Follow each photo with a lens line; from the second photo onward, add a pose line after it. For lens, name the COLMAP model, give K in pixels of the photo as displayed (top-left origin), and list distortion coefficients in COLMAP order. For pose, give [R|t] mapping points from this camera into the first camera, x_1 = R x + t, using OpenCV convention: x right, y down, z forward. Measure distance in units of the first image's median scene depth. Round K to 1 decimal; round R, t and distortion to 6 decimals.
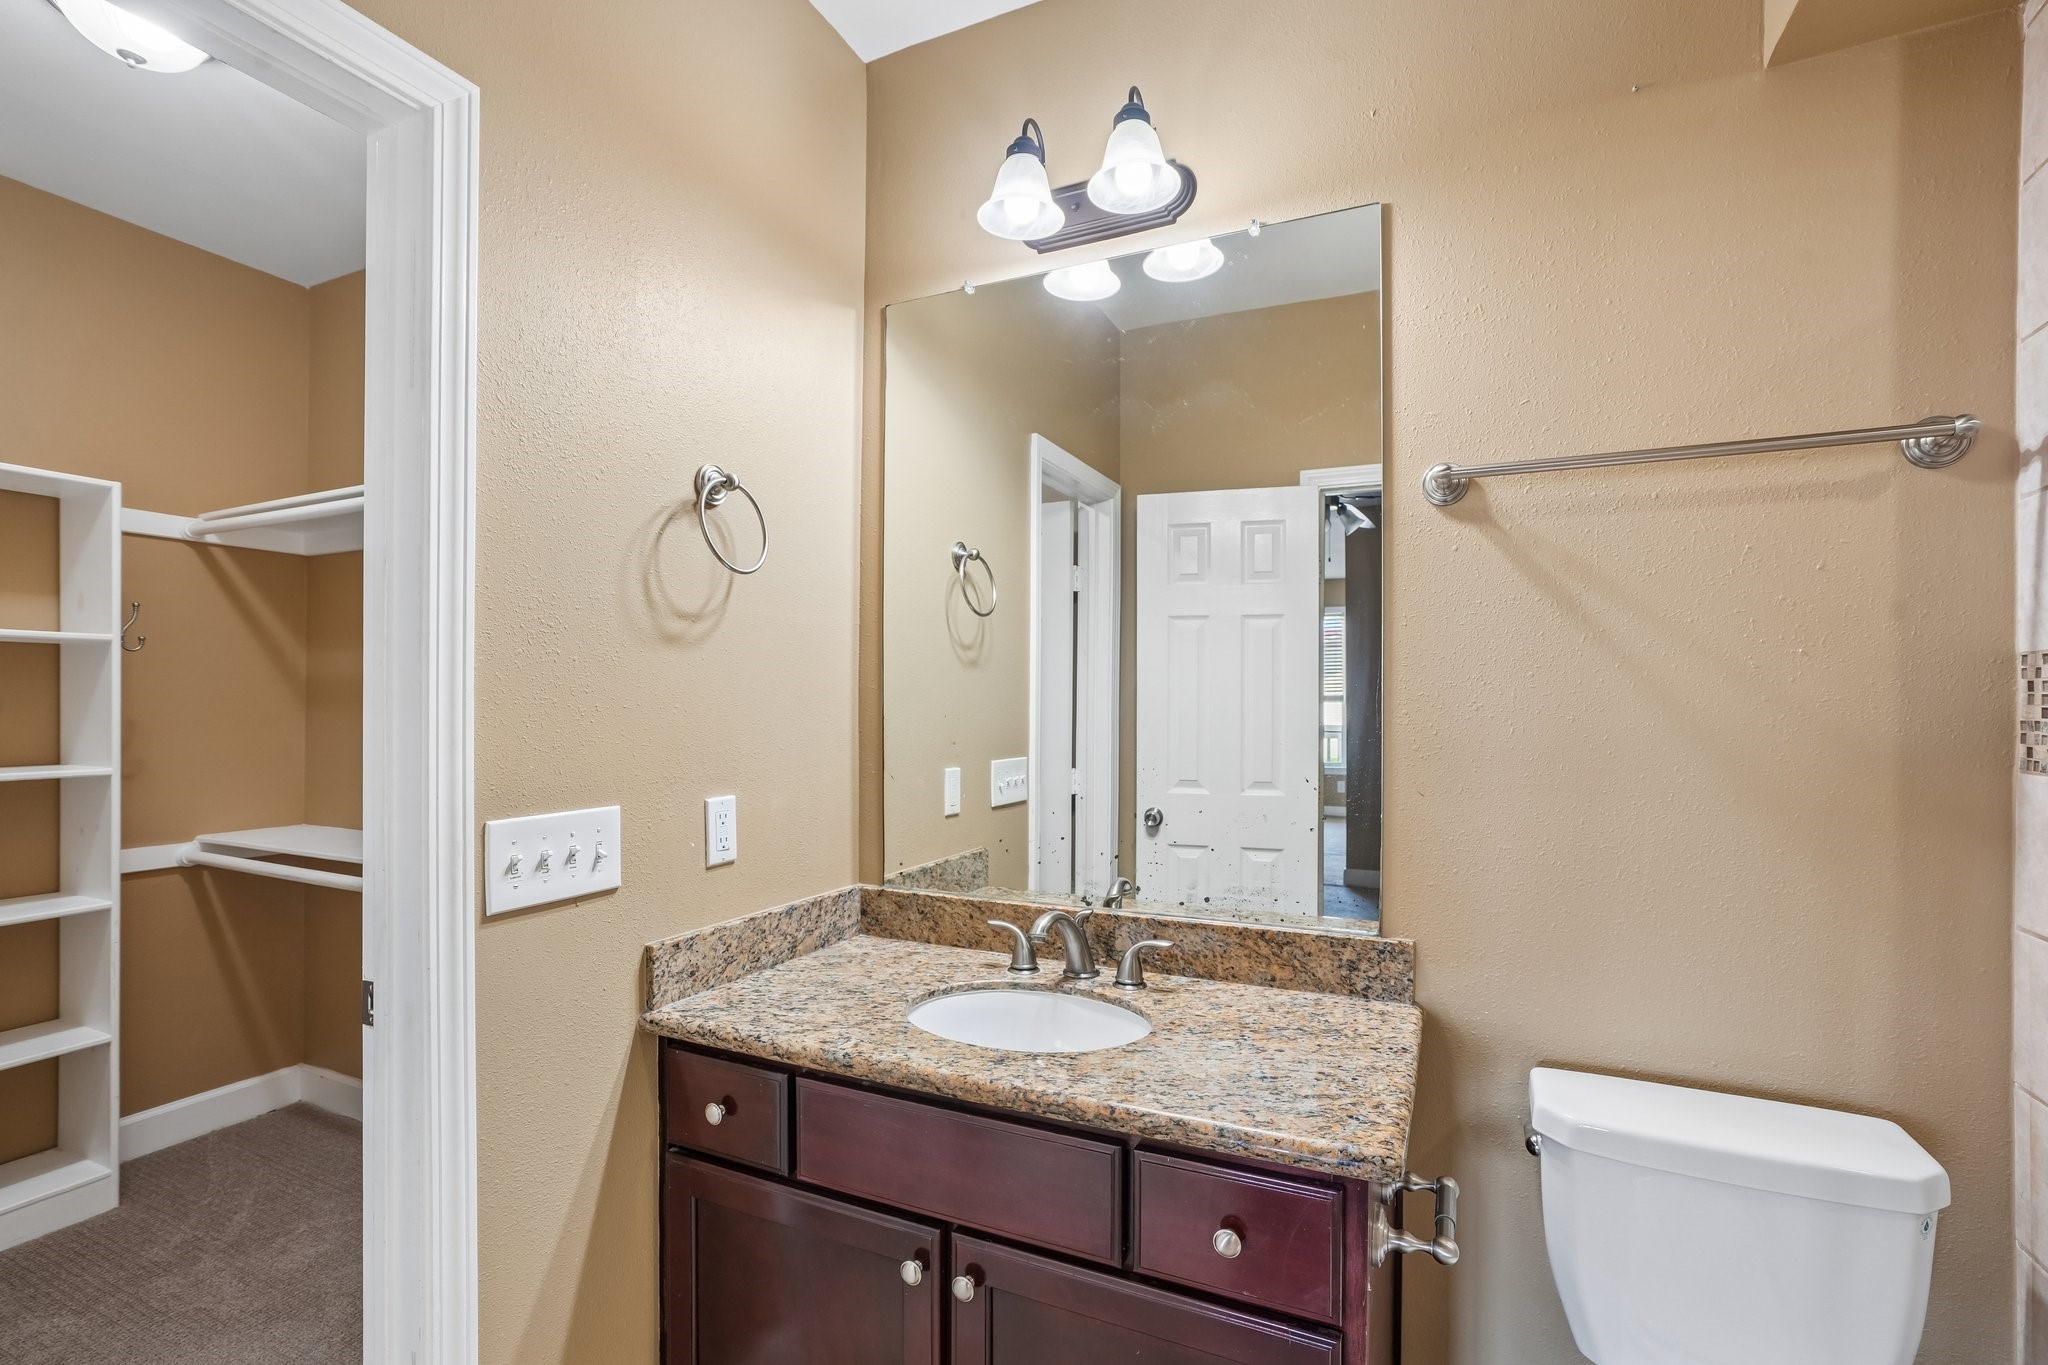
lens RADIAL K [[903.9, 0, 1029.5], [0, 903.9, 701.4], [0, 0, 1]] dist [-0.048330, 0.016506]
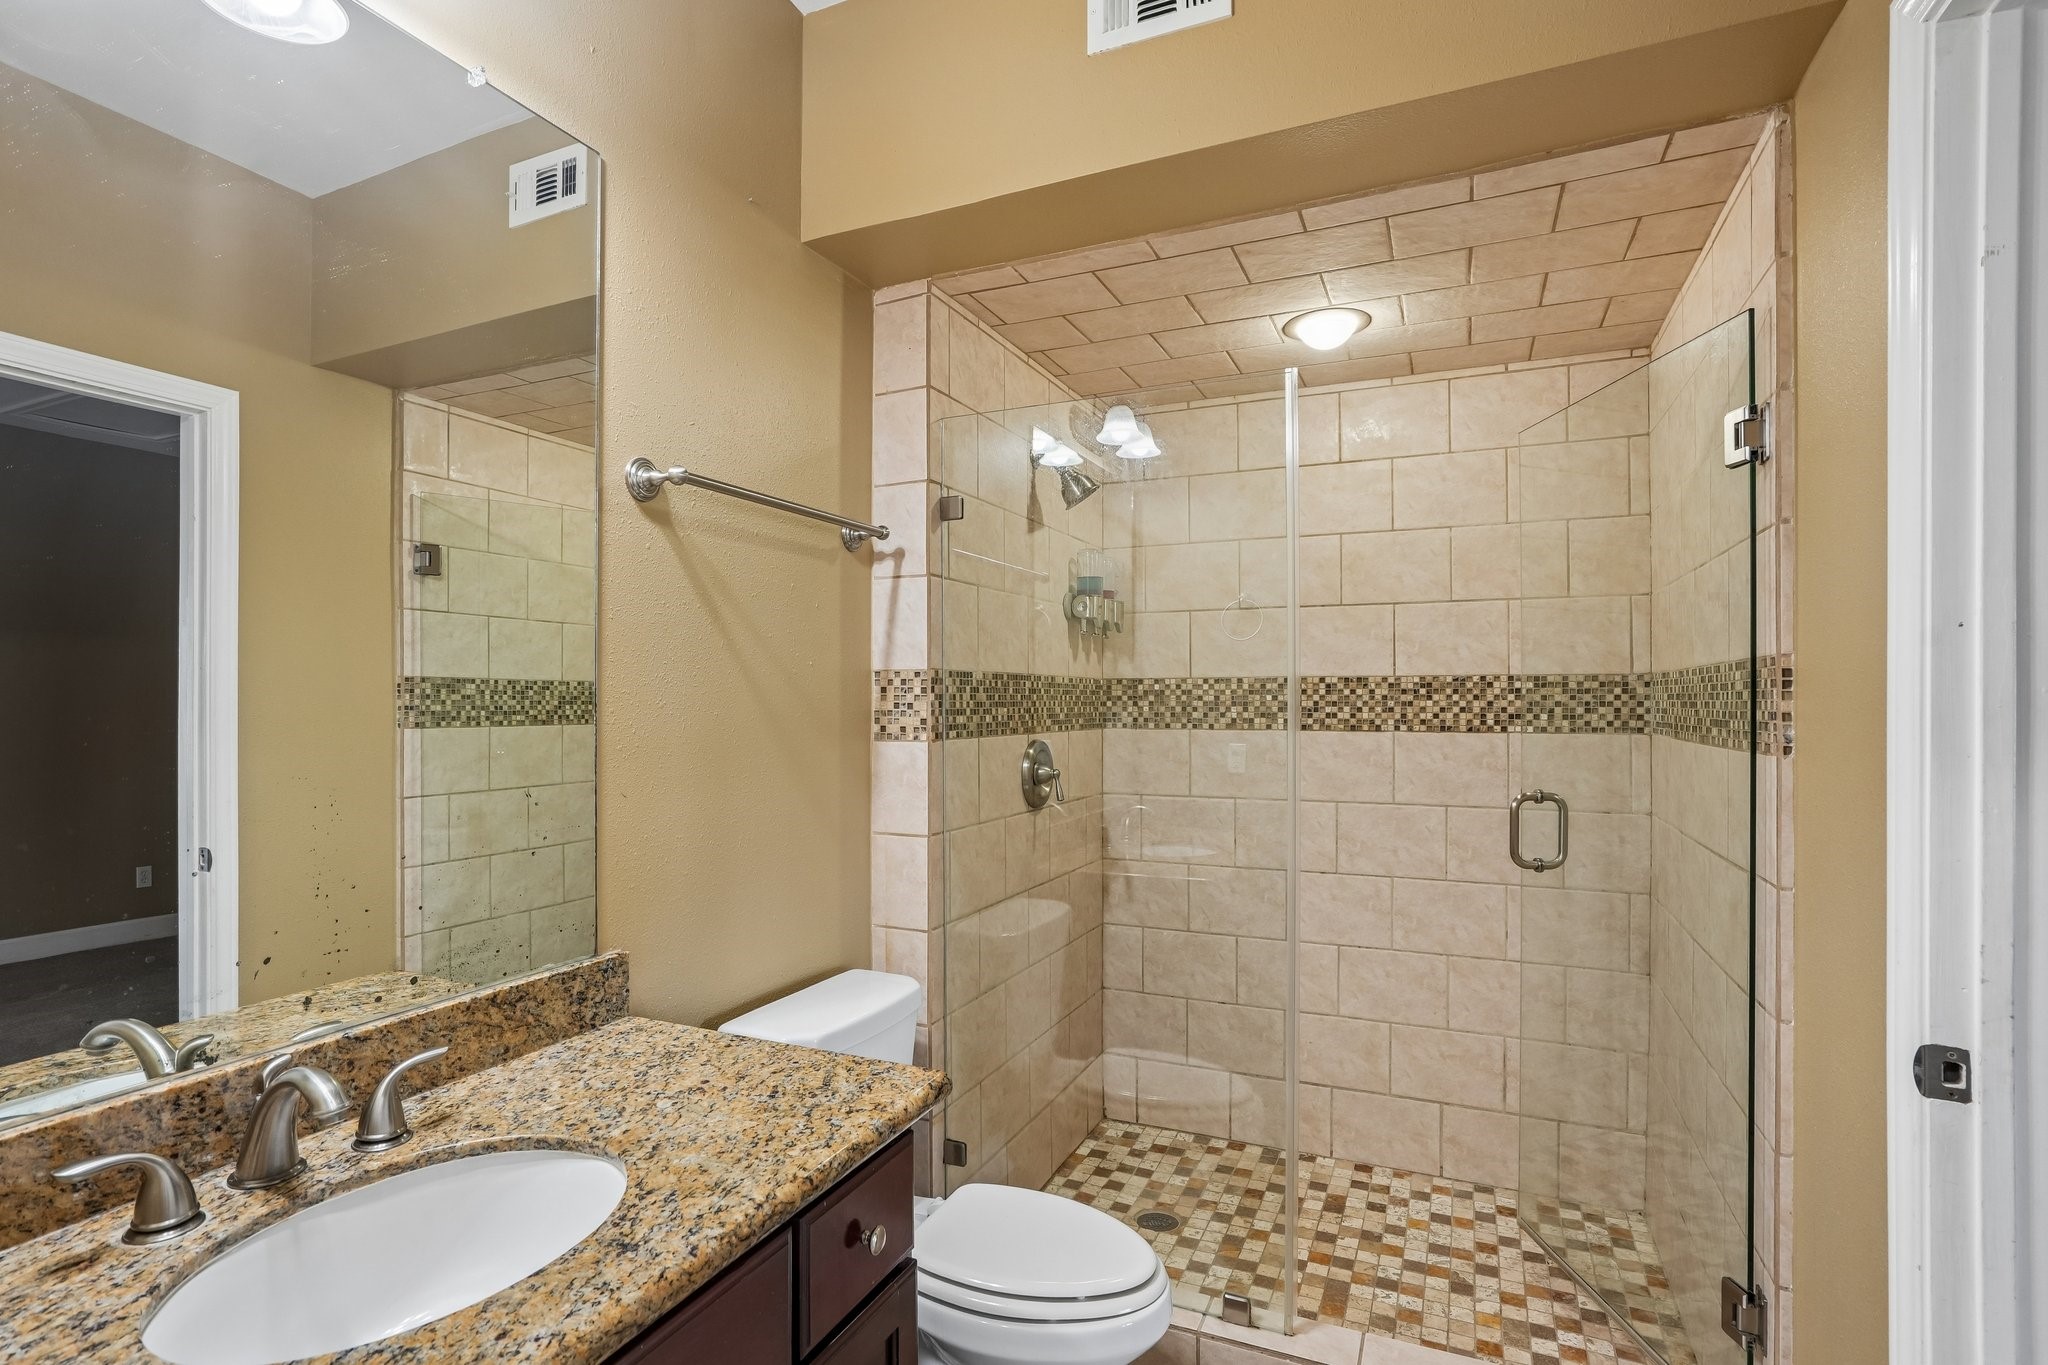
lens RADIAL K [[949.3, 0, 1024.0], [0, 949.3, 682.5], [0, 0, 1]] dist [-0.053984, 0.020207]
pose [[0.022387, 0.014933, 0.999638, -0.579529], [-0.002158, 0.999887, -0.014889, -0.003979], [-0.999747, -0.001824, 0.022416, 0.560685]]
